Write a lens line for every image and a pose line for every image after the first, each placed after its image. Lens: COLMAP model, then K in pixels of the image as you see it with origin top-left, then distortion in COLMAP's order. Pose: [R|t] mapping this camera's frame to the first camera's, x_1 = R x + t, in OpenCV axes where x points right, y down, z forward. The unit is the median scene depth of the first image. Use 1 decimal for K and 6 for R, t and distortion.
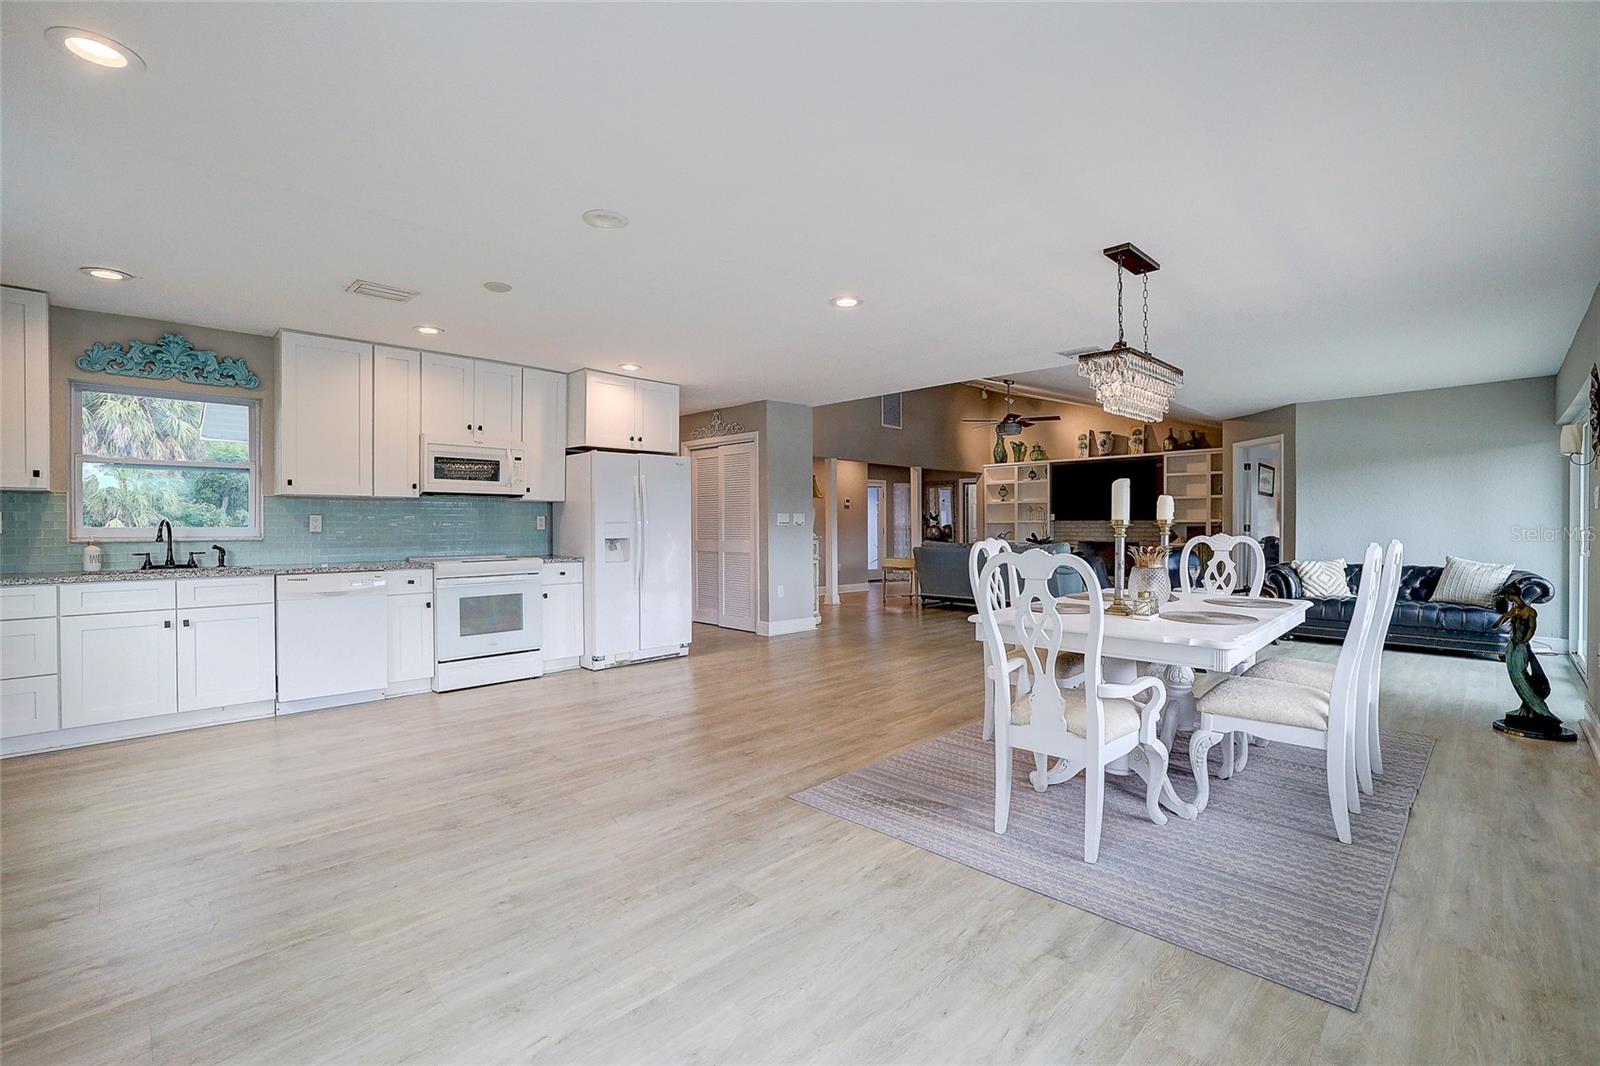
lens RADIAL K [[702.1, 0, 795.7], [0, 702.1, 531.1], [0, 0, 1]] dist [-0.037221, 0.013850]
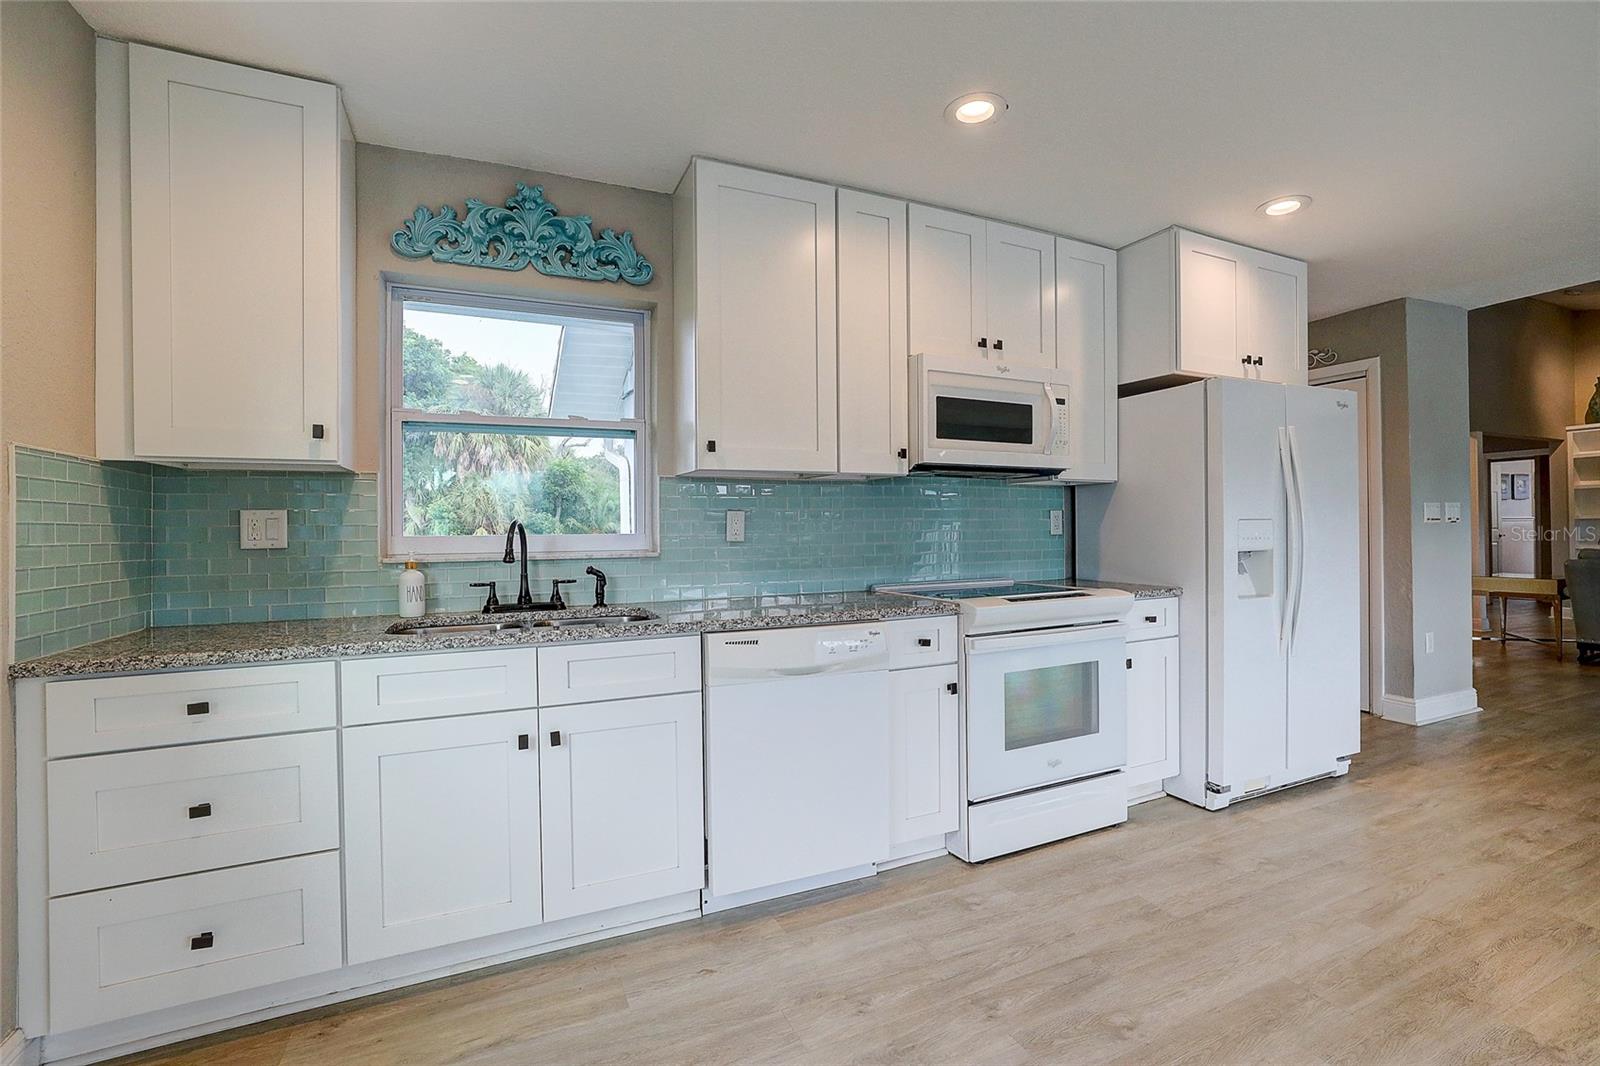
lens RADIAL K [[702.1, 0, 797.0], [0, 702.1, 530.1], [0, 0, 1]] dist [-0.037221, 0.013850]
pose [[0.936245, -0.009102, -0.351230, -0.366068], [0.006791, 0.999946, -0.007811, -0.002516], [0.351282, 0.004928, 0.936257, 0.397090]]
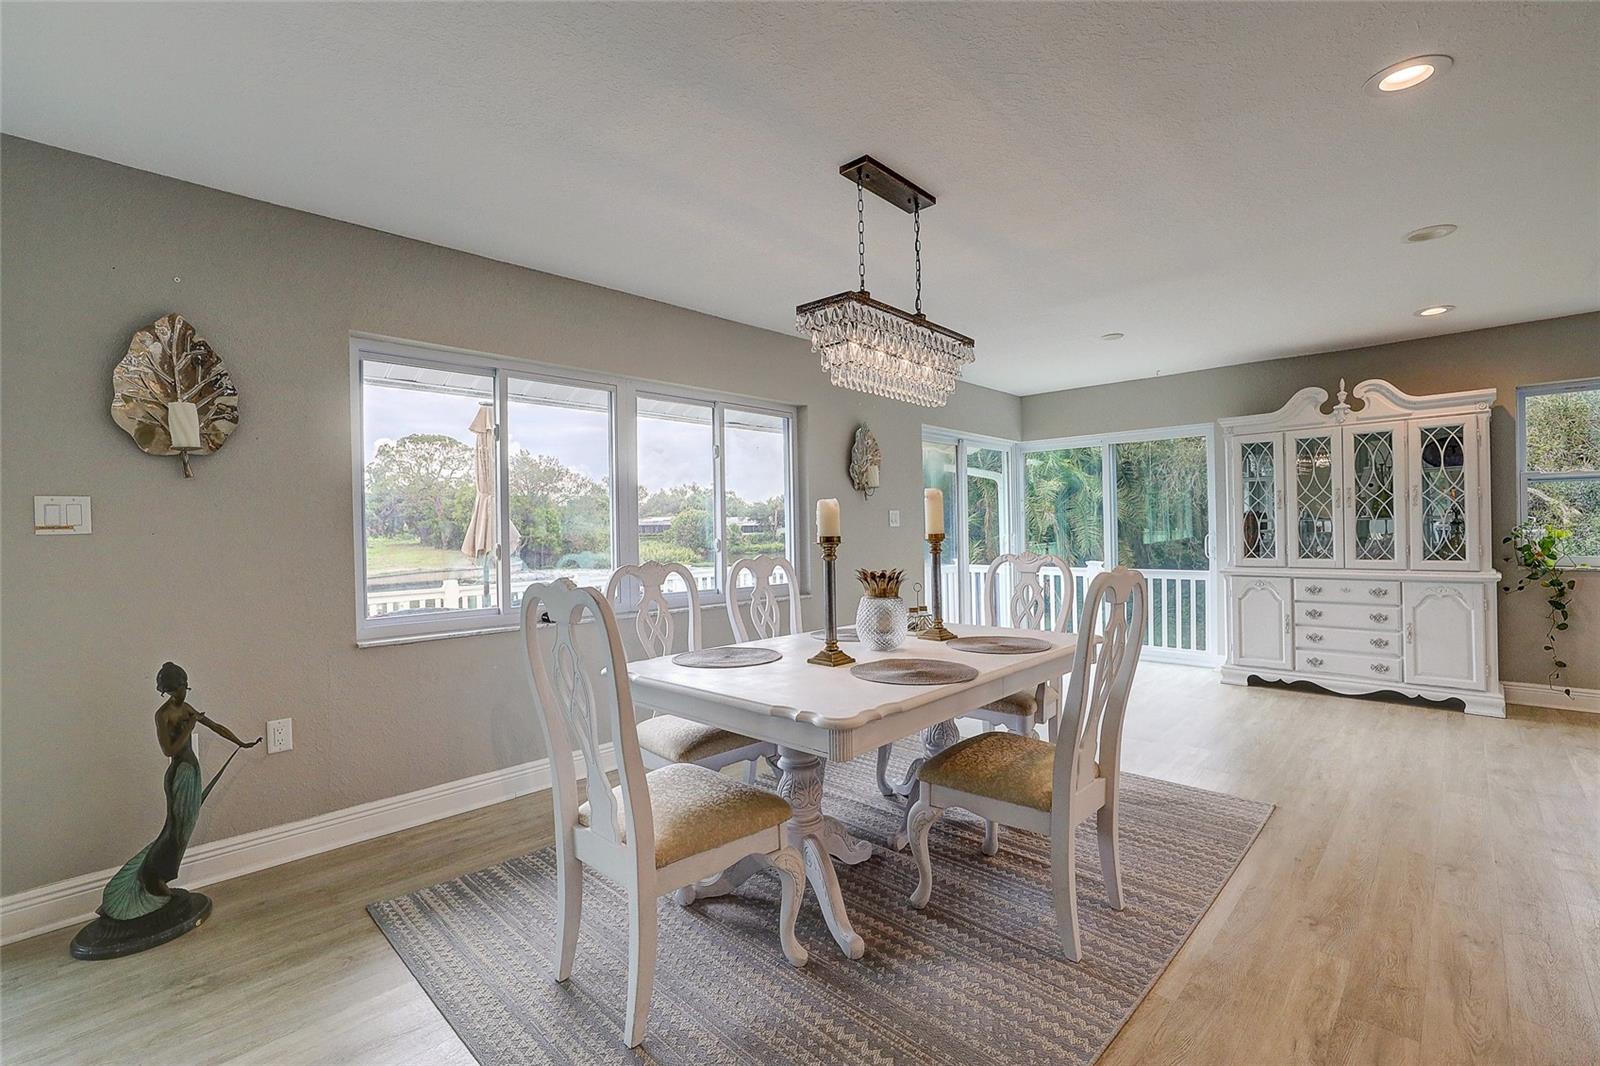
lens RADIAL K [[702.1, 0, 798.5], [0, 702.1, 532.0], [0, 0, 1]] dist [-0.037221, 0.013850]
pose [[-0.999471, 0.023125, -0.022860, 0.343050], [0.022759, 0.999611, 0.016119, -0.019308], [0.023224, 0.015590, -0.999609, 0.985089]]
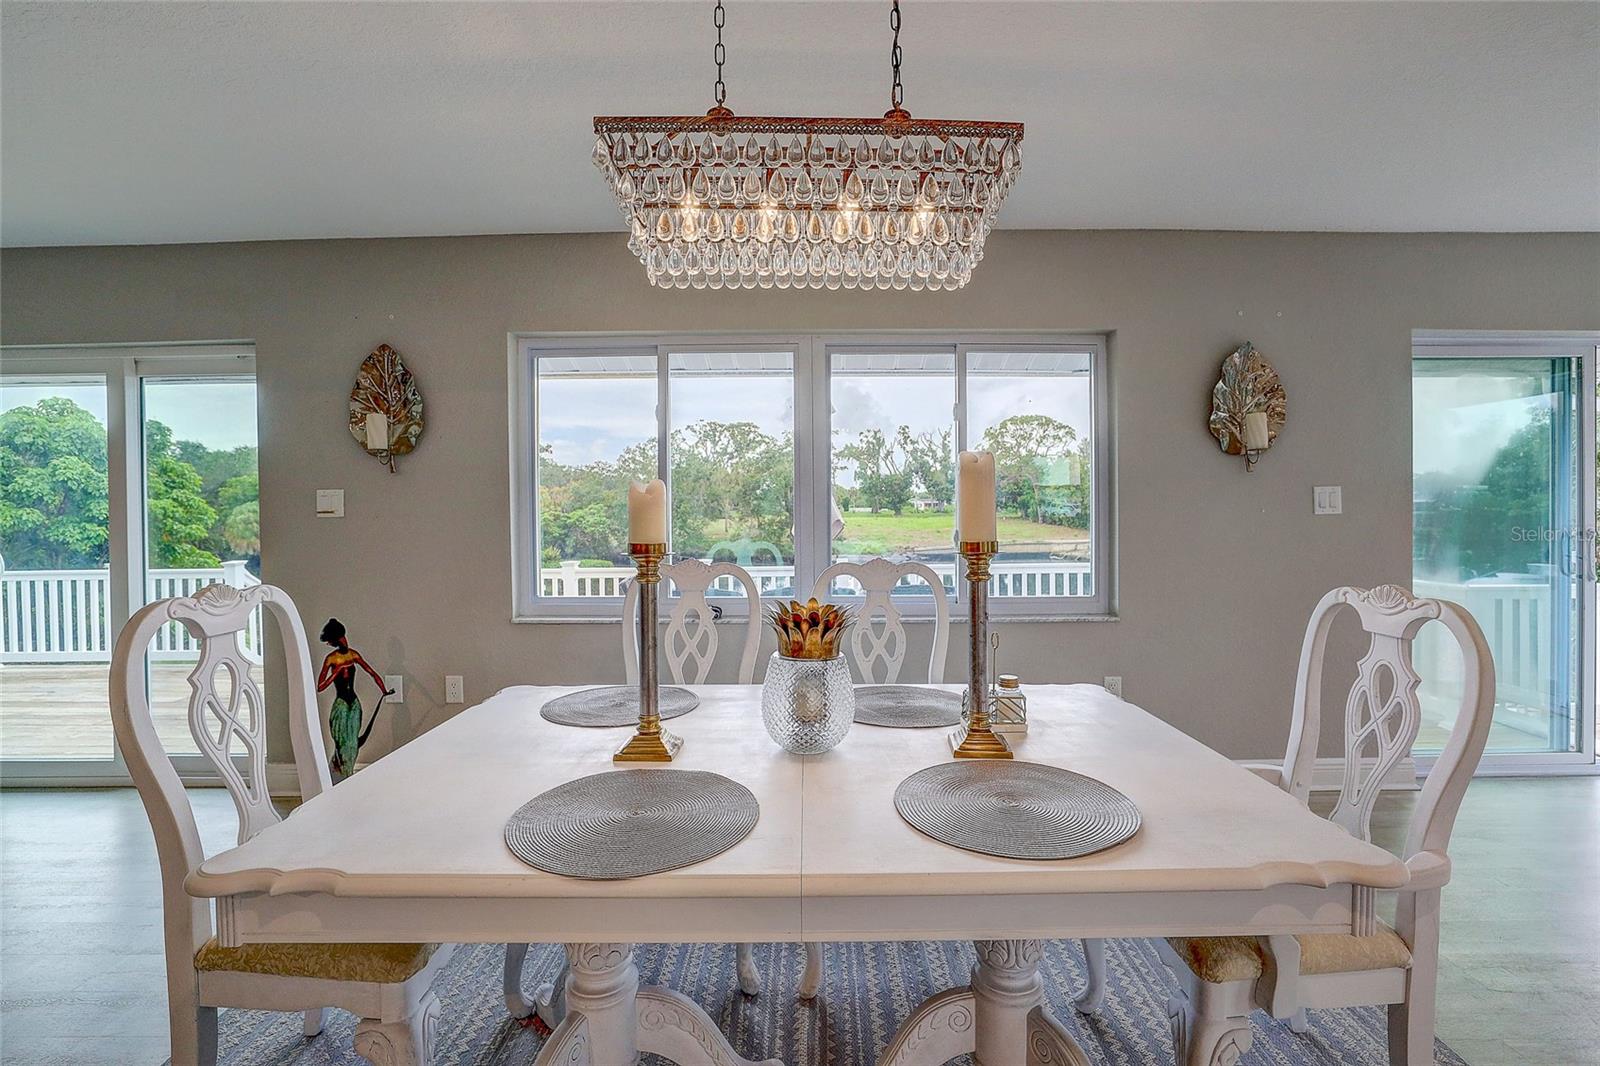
lens RADIAL K [[702.1, 0, 843.2], [0, 702.1, 502.7], [0, 0, 1]] dist [-0.037221, 0.013850]
pose [[-0.703651, 0.018093, 0.710315, 0.095982], [0.018746, 0.999800, -0.006897, -0.020814], [-0.710298, 0.008462, -0.703850, 0.699953]]
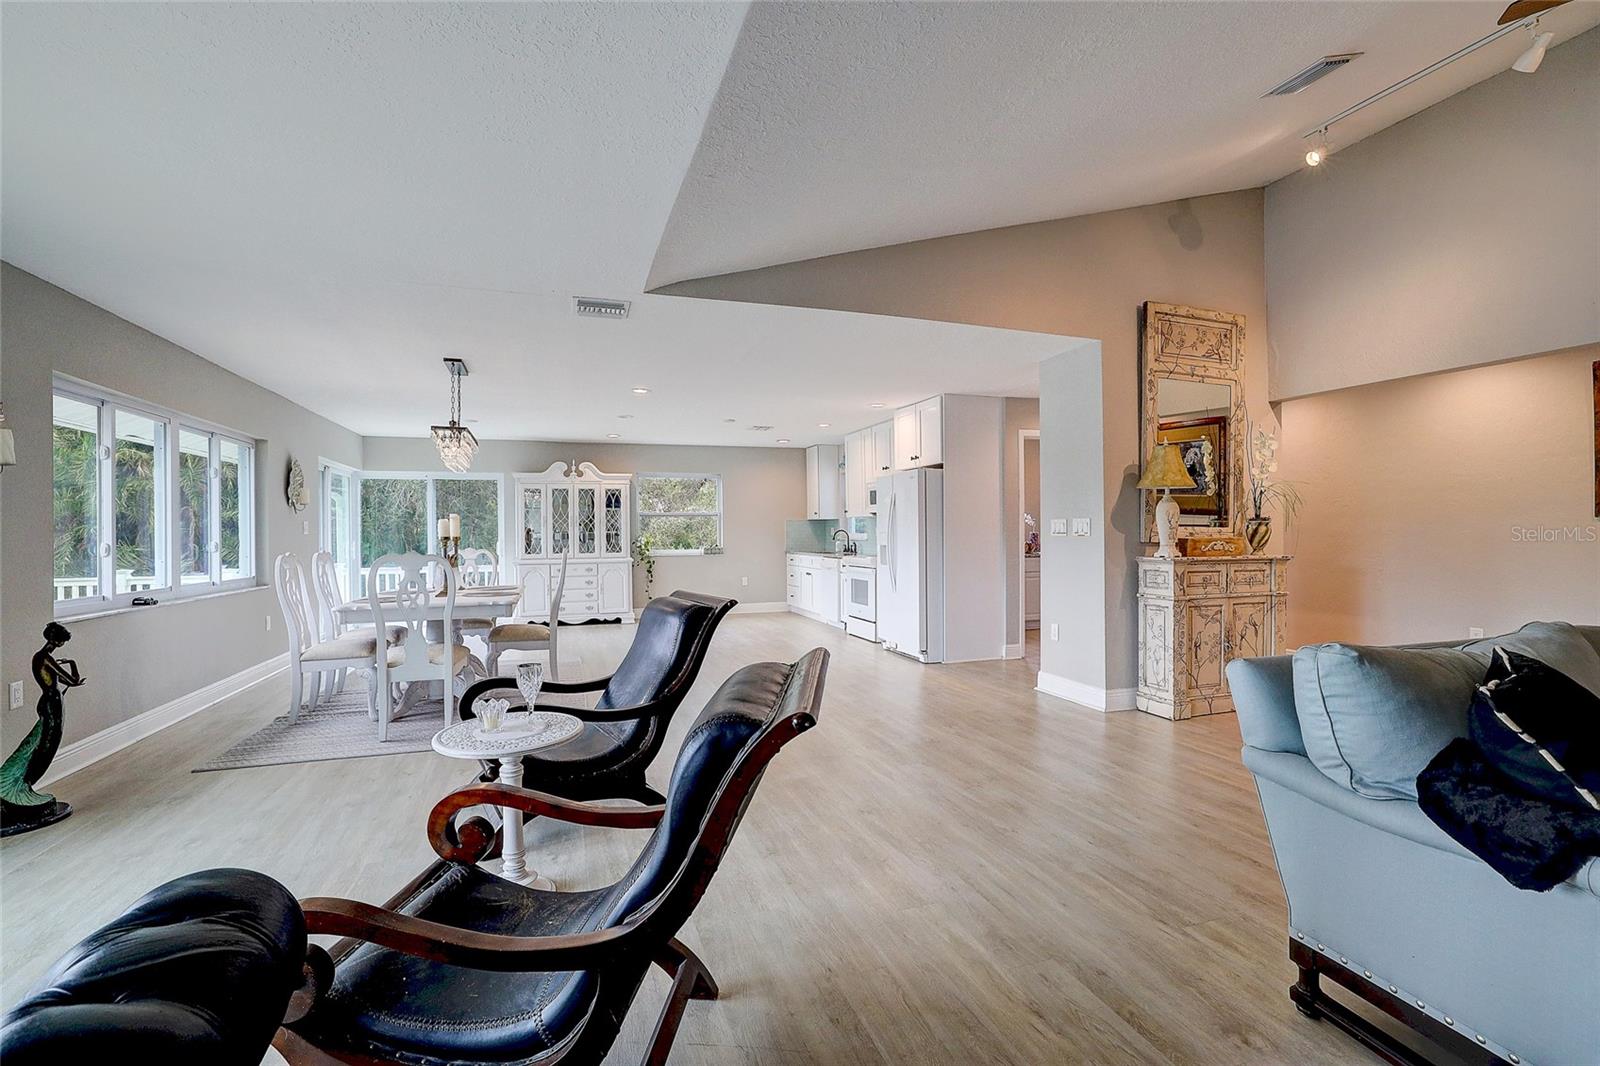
lens RADIAL K [[702.1, 0, 792.7], [0, 702.1, 530.4], [0, 0, 1]] dist [-0.037221, 0.013850]
pose [[-0.442857, 0.007601, -0.896560, 0.868036], [0.000204, 0.999965, 0.008377, -0.024618], [0.896592, 0.003527, -0.442843, 1.323761]]
